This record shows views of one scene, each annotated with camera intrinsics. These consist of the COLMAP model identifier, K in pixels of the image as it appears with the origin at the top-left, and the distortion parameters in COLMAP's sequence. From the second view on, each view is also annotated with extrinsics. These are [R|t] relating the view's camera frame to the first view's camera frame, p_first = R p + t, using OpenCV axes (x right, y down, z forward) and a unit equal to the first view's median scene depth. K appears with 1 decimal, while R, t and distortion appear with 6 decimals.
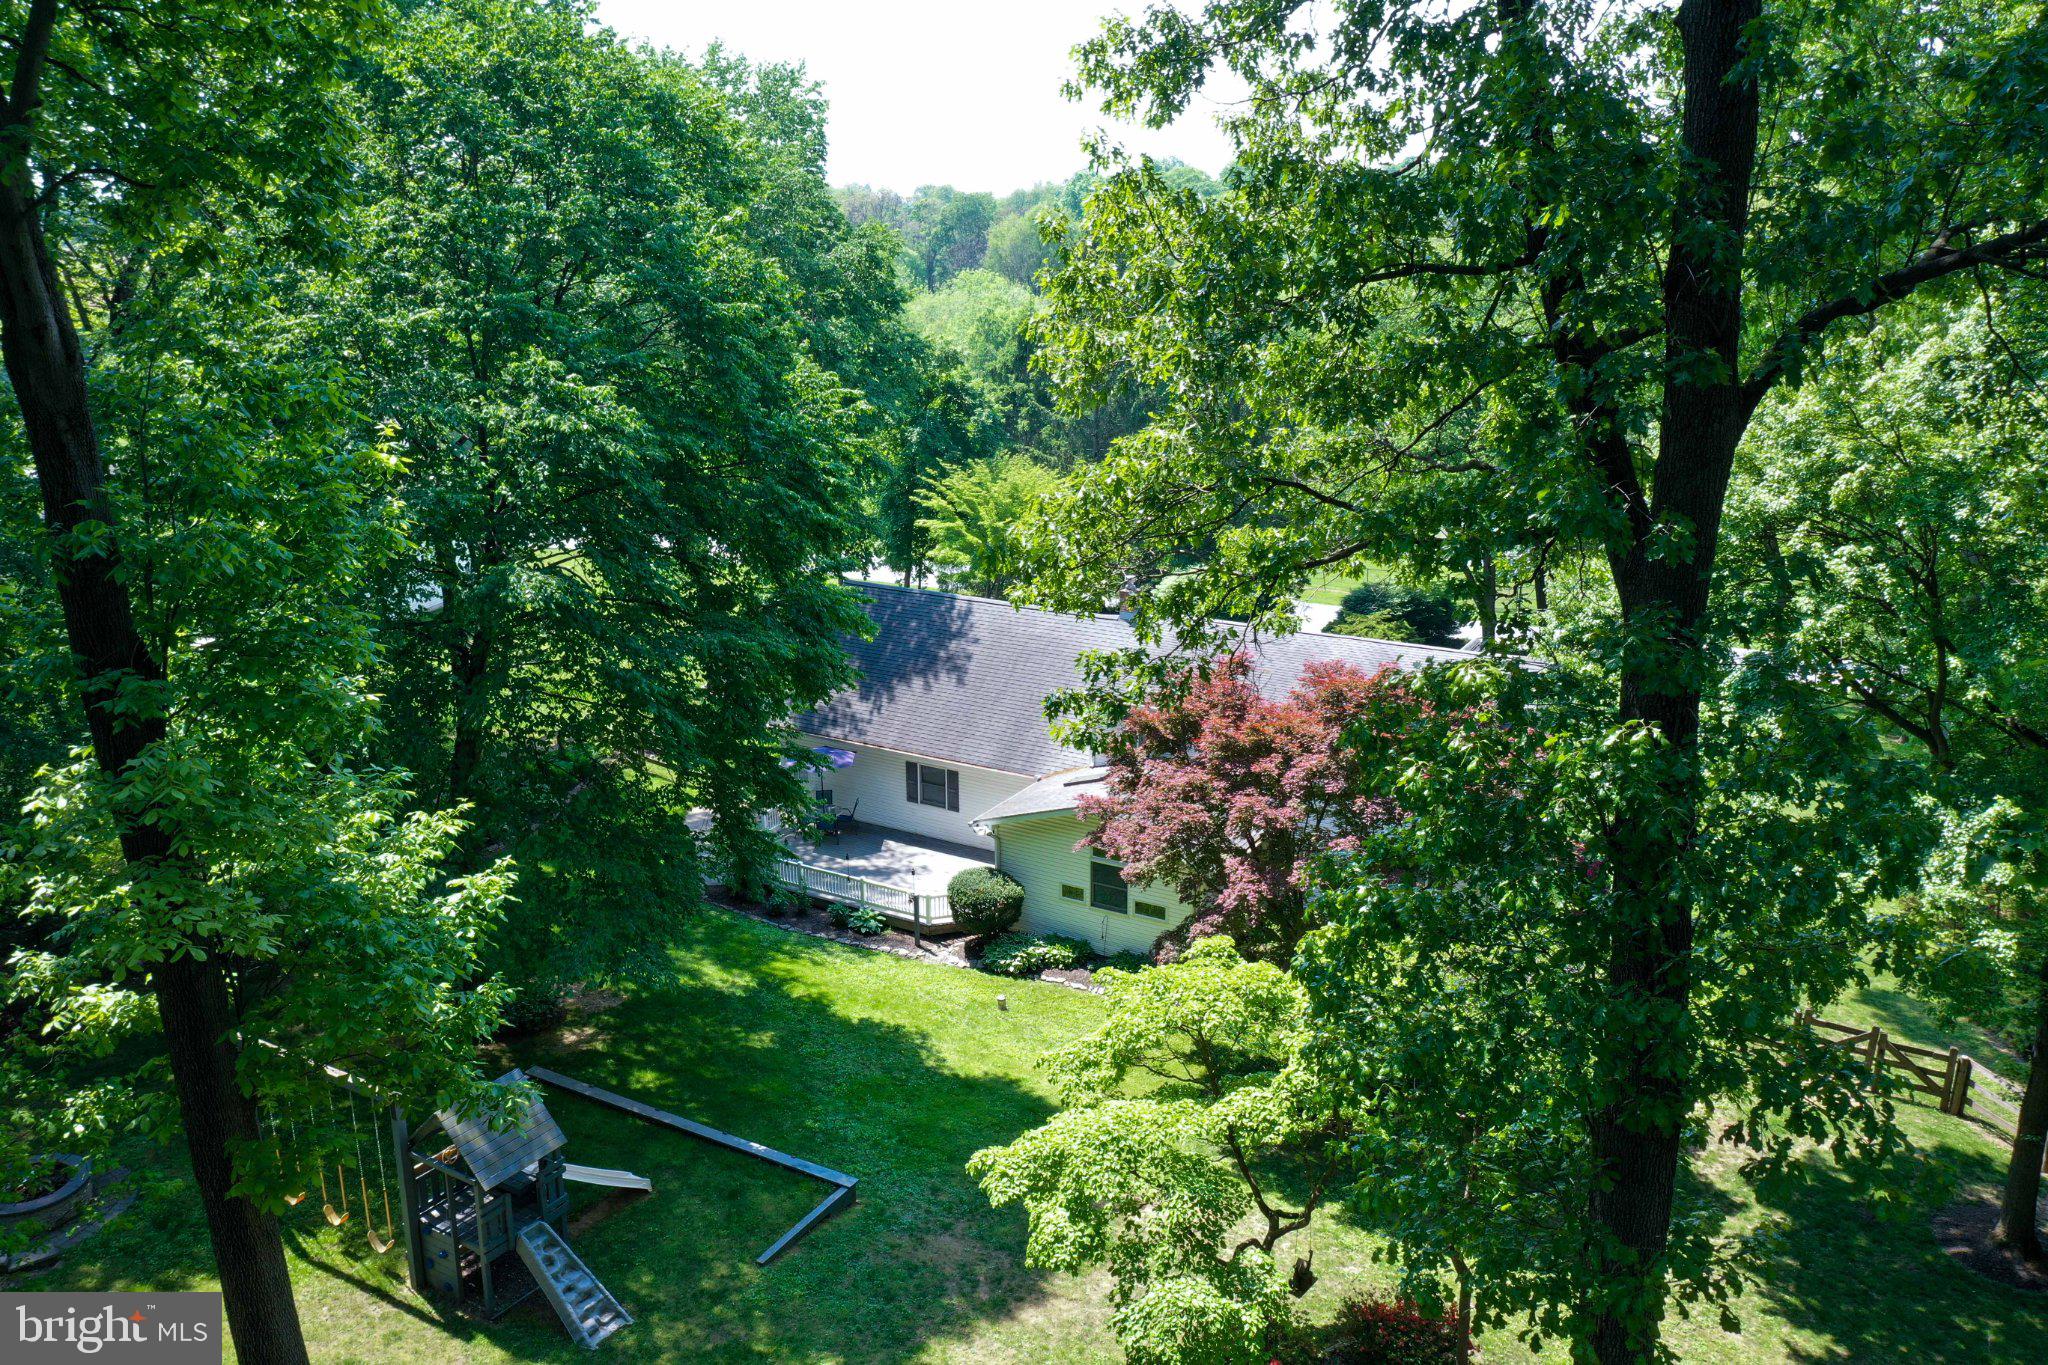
lens RADIAL K [[1614.7, 0, 1020.2], [0, 1614.7, 670.0], [0, 0, 1]] dist [-0.004473, 0.001528]
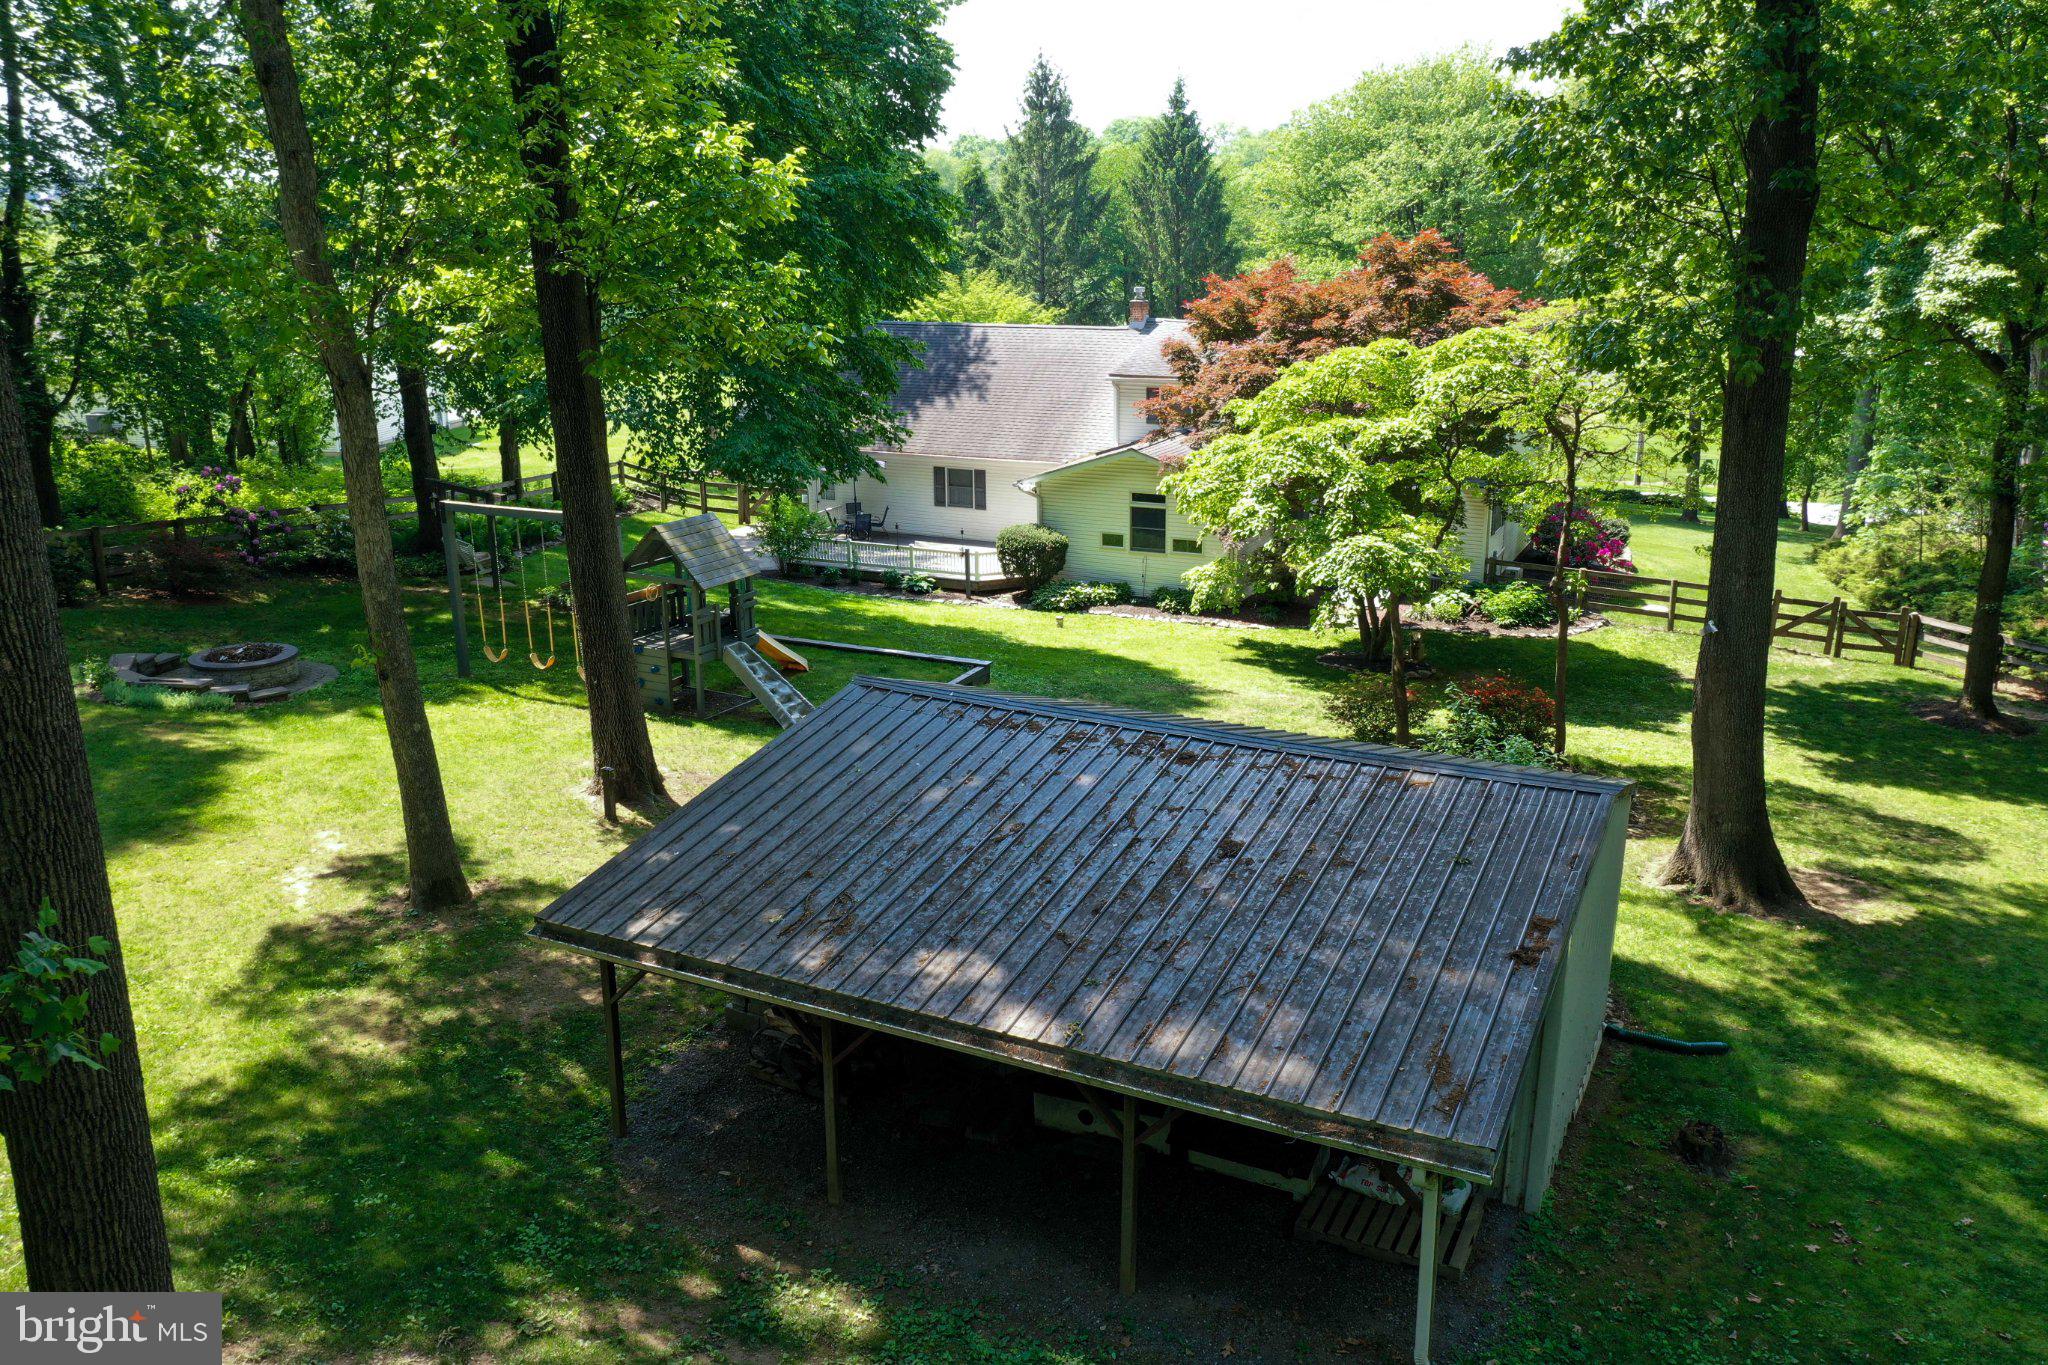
lens RADIAL K [[1614.7, 0, 1020.2], [0, 1614.7, 670.0], [0, 0, 1]] dist [-0.004473, 0.001528]
pose [[0.996708, -0.028210, 0.076005, -0.115100], [0.028174, 0.999602, 0.001539, 0.222828], [-0.076018, 0.000608, 0.997106, -0.079329]]
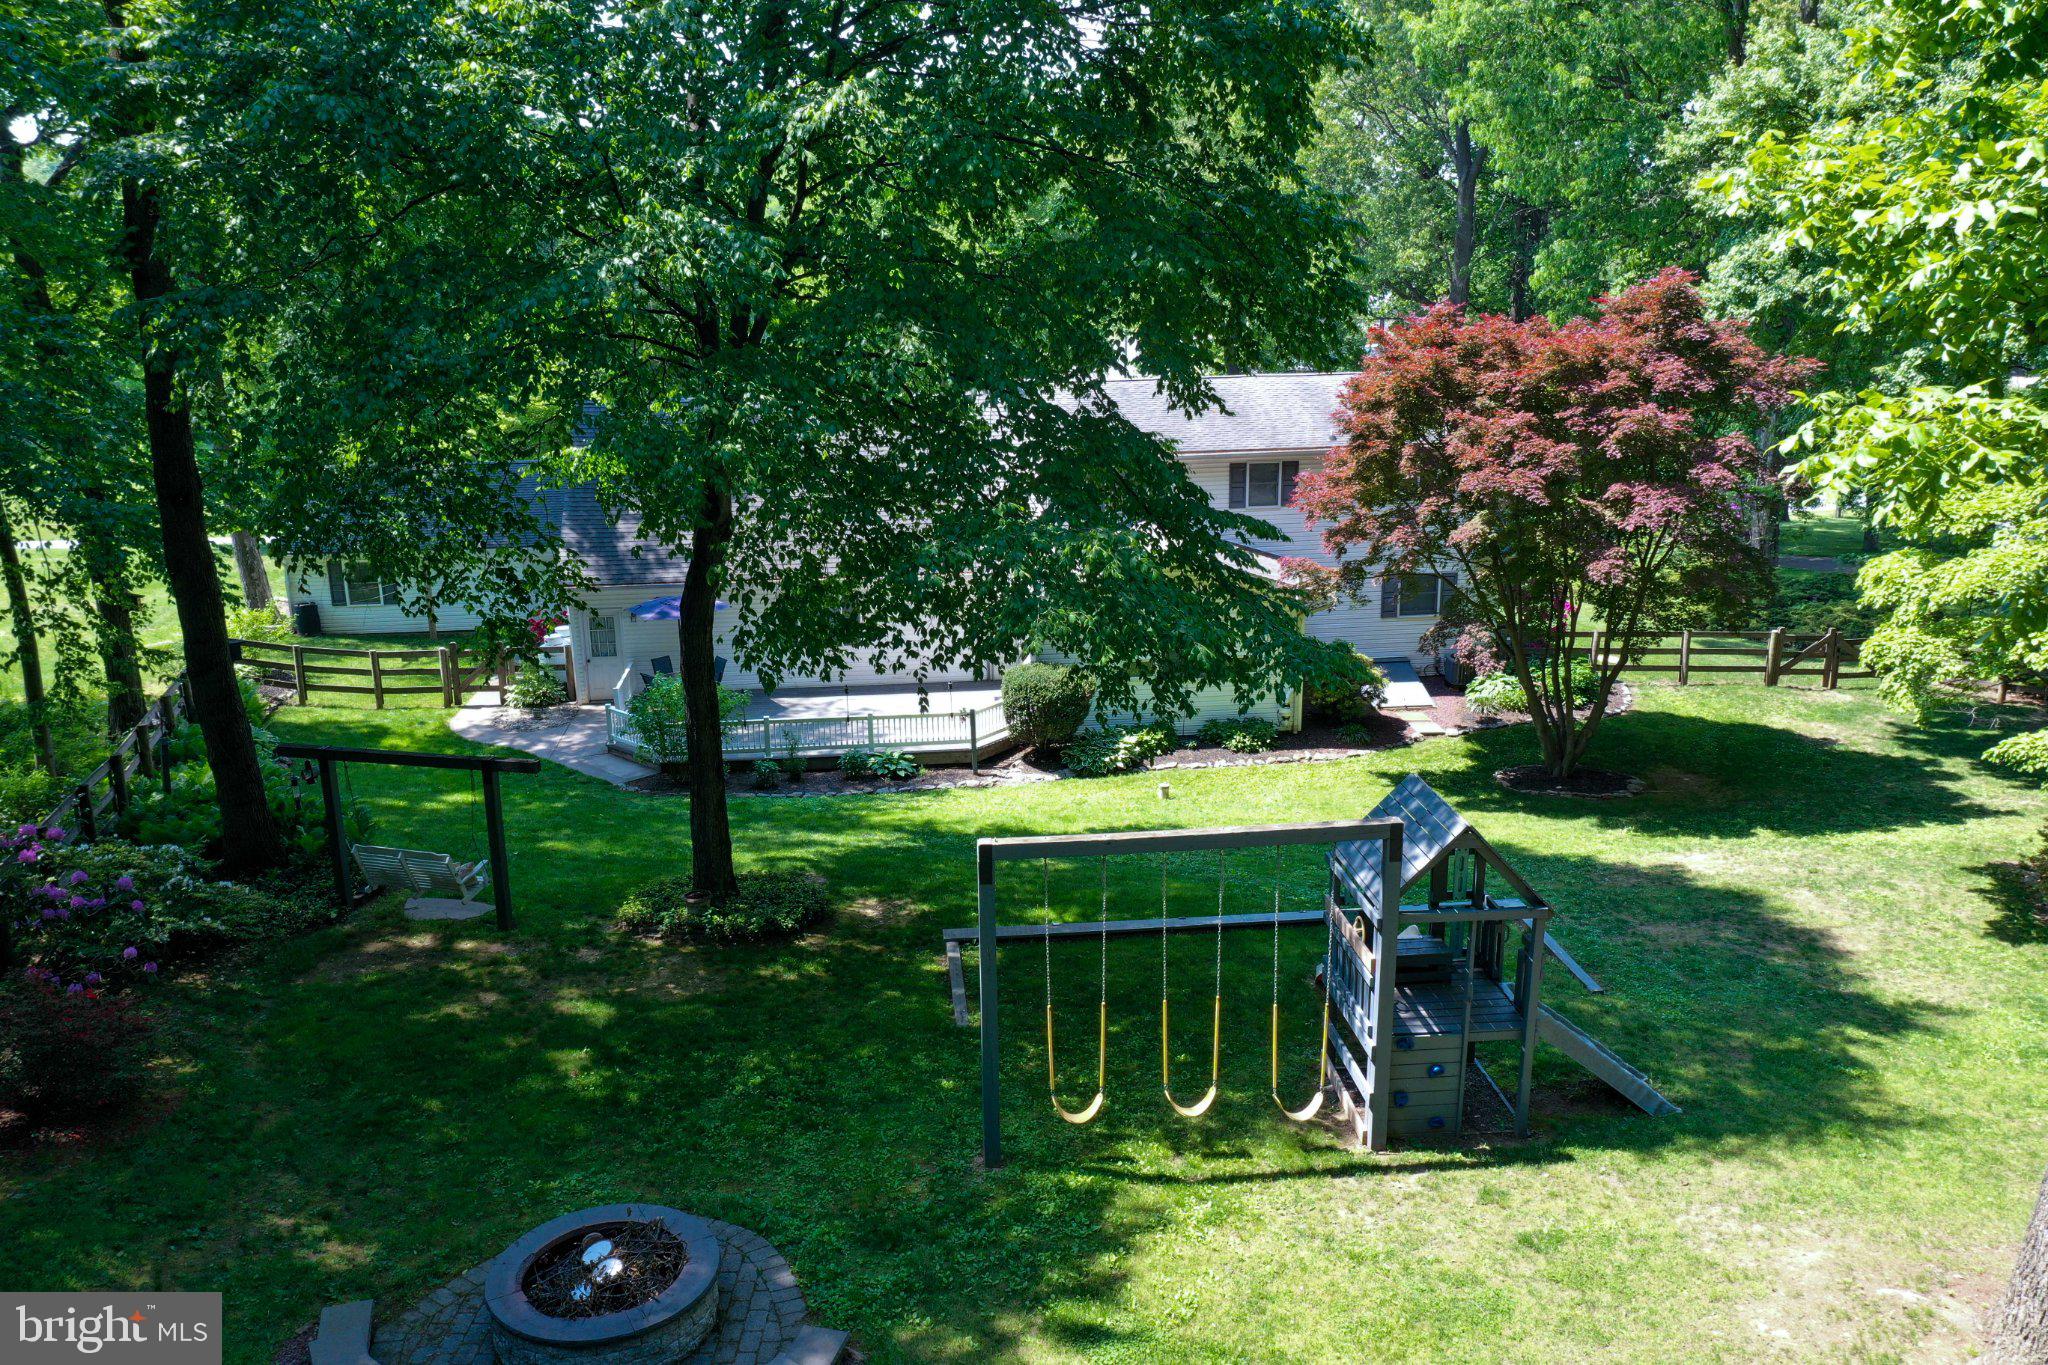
lens RADIAL K [[1614.7, 0, 1020.2], [0, 1614.7, 670.0], [0, 0, 1]] dist [-0.004473, 0.001528]
pose [[0.814581, -0.163662, 0.556482, -0.488399], [0.172121, 0.984360, 0.037550, 0.096467], [-0.553924, 0.065195, 0.830011, 0.335697]]
